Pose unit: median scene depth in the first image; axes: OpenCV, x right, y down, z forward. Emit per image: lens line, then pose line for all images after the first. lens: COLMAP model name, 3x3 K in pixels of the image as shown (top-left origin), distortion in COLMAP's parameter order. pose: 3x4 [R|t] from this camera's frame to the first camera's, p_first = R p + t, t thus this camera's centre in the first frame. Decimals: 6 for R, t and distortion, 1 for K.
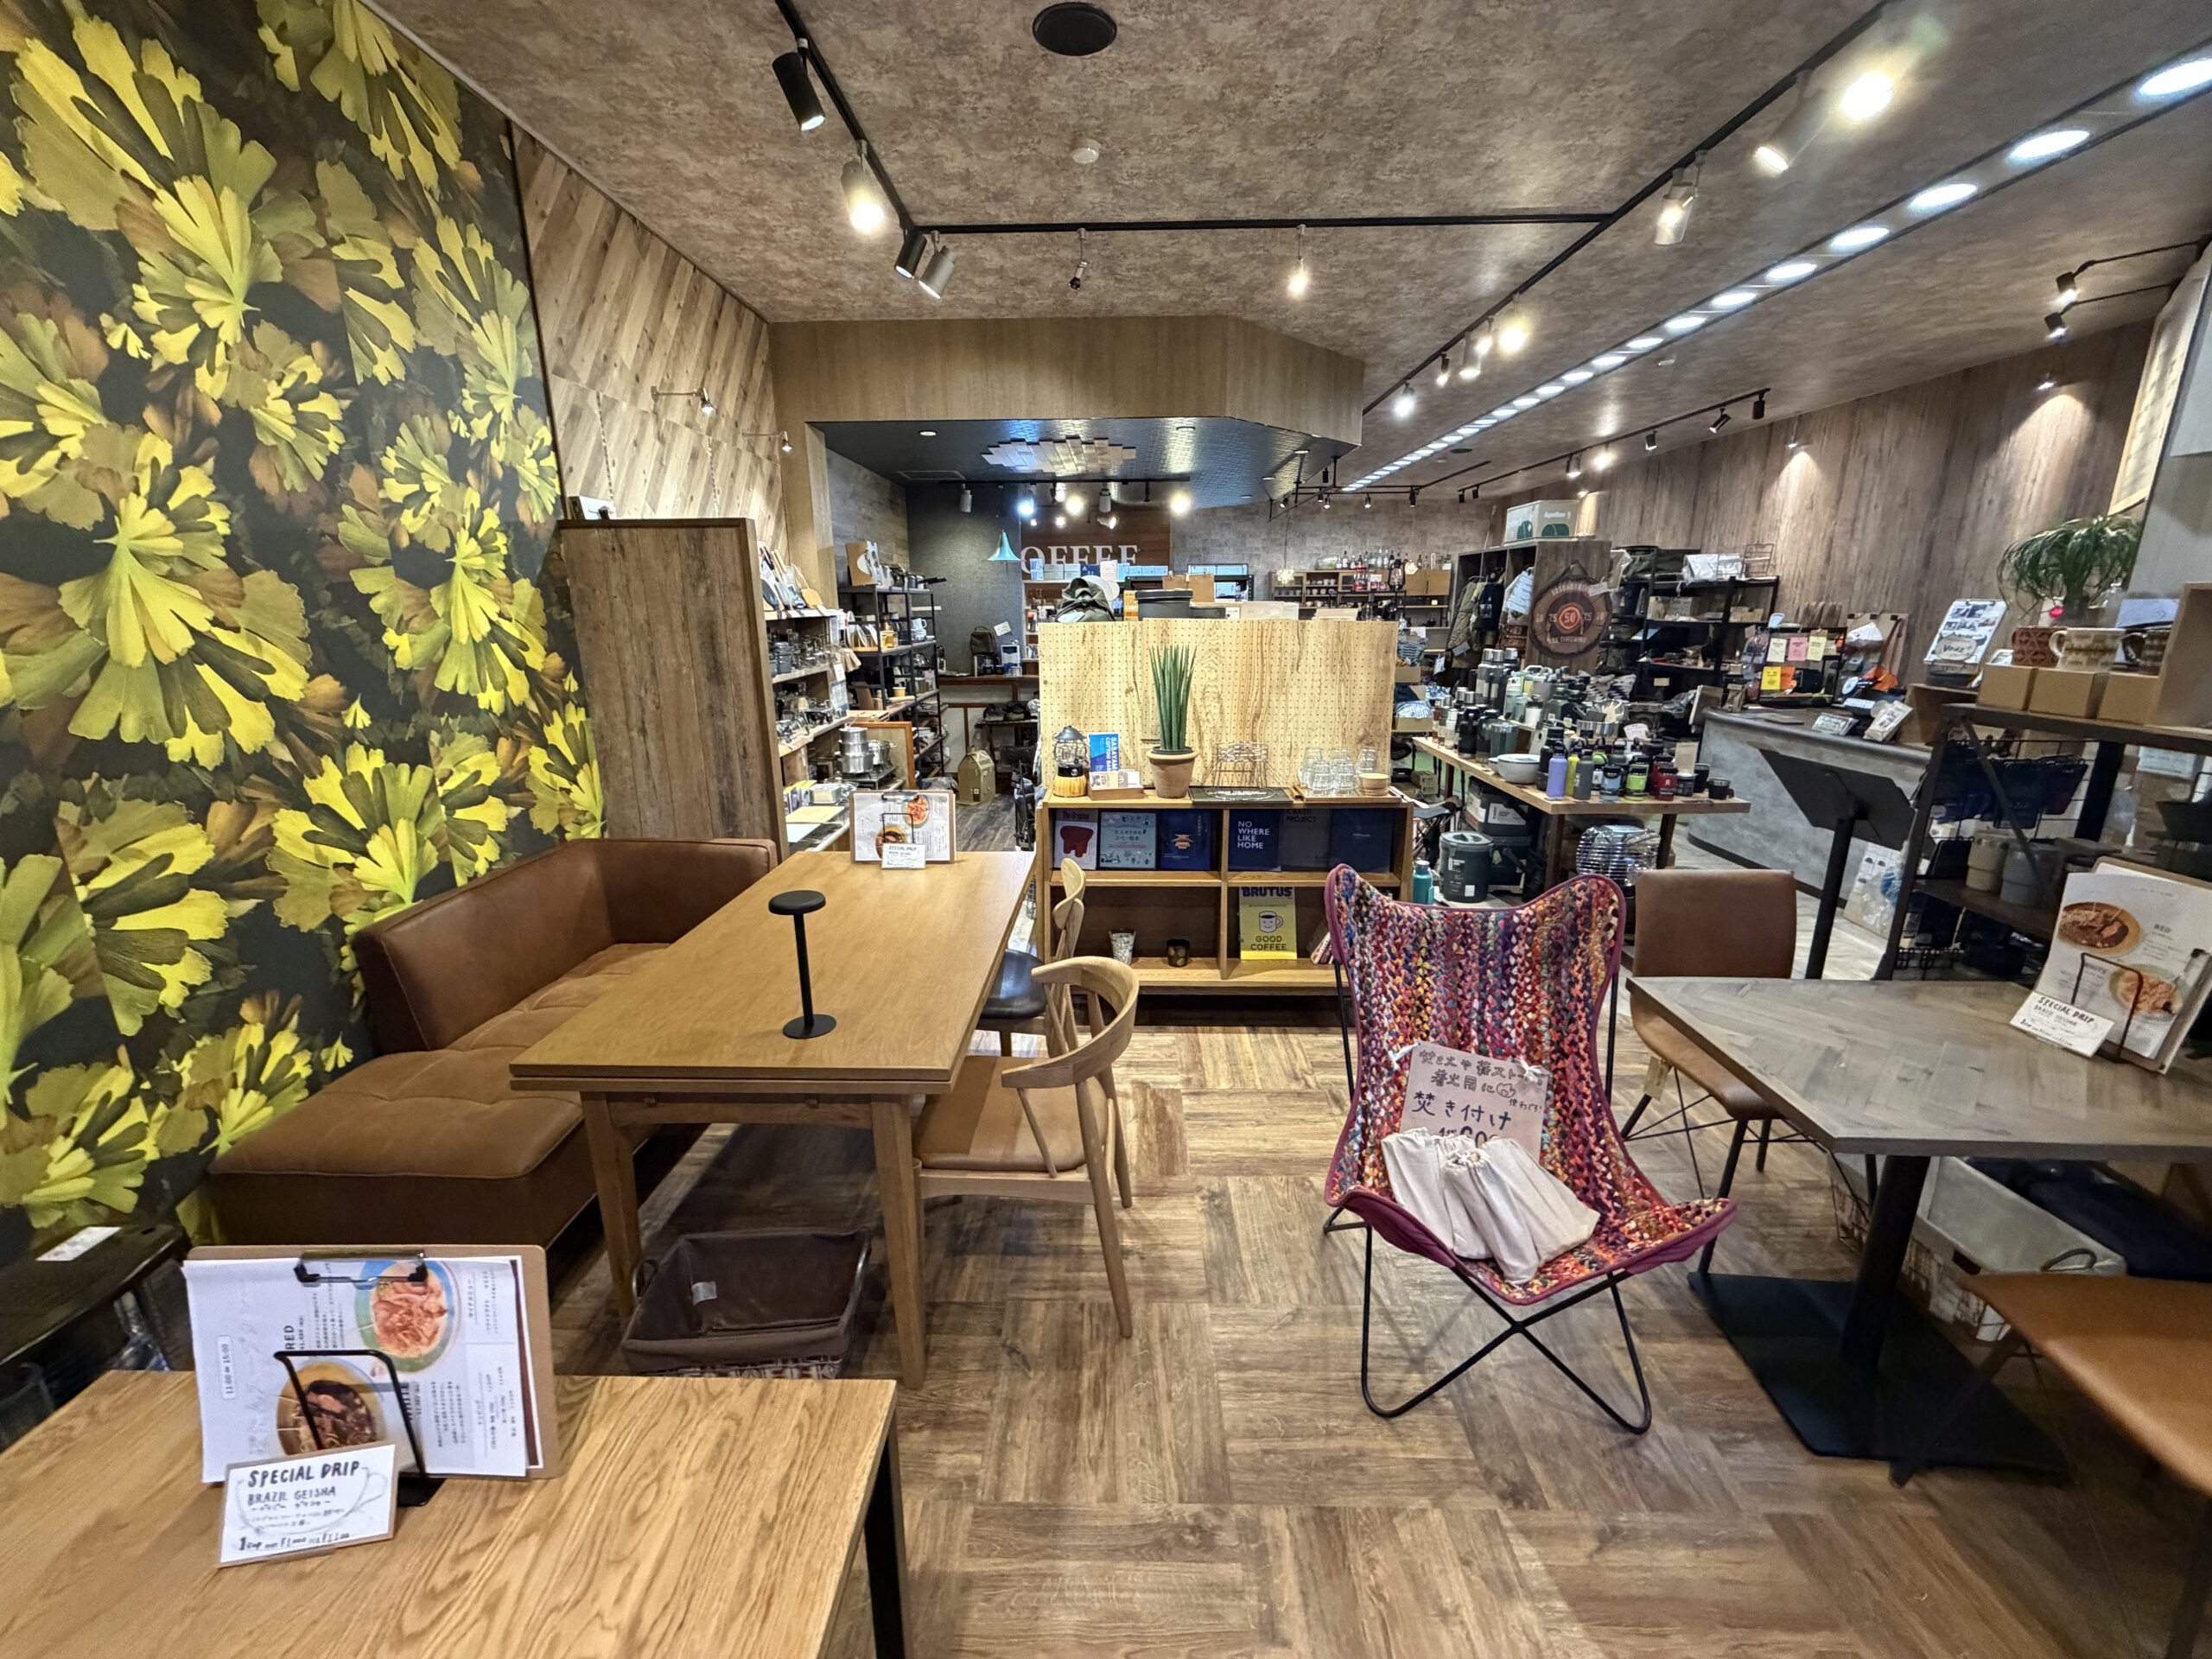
lens RADIAL K [[881.1, 0, 1113.2], [0, 881.1, 829.6], [0, 0, 1]] dist [0.000968, -0.001203]
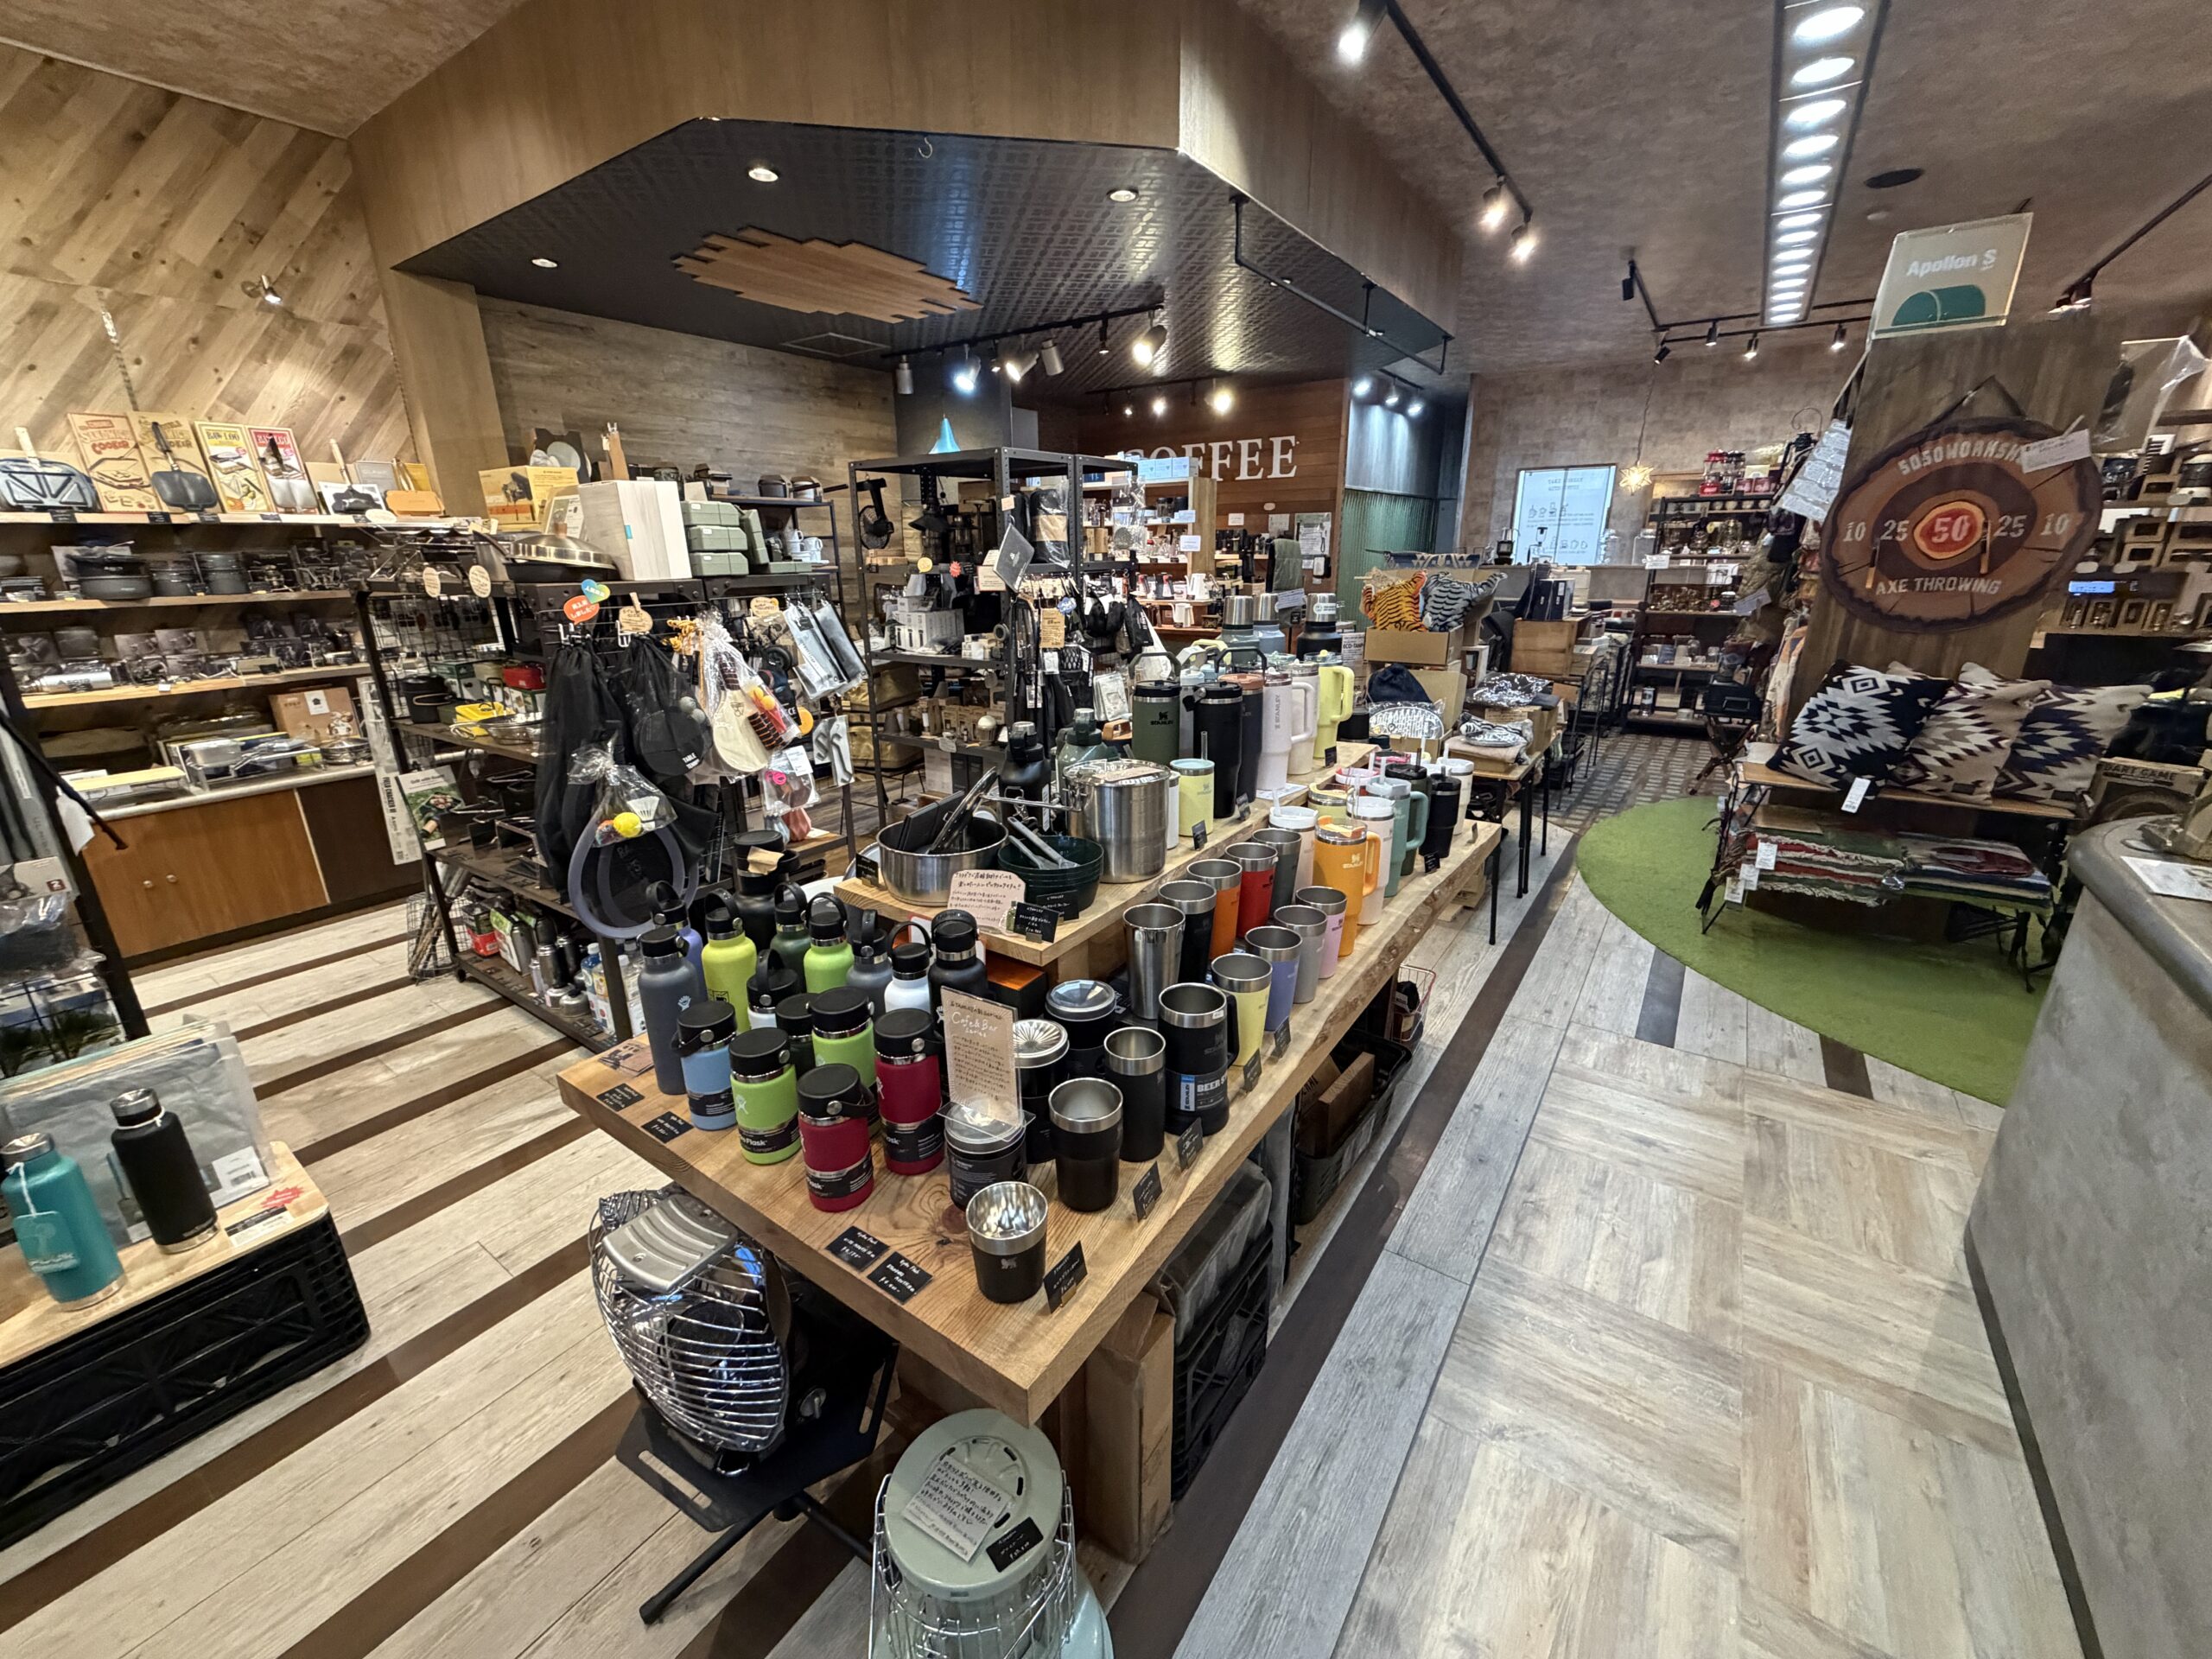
lens RADIAL K [[881.1, 0, 1100.2], [0, 881.1, 831.2], [0, 0, 1]] dist [0.000968, -0.001203]
pose [[0.828142, 0.176860, -0.531885, 0.434867], [-0.134553, 0.983896, 0.117662, -0.100281], [0.544129, -0.025874, 0.838602, 0.448374]]
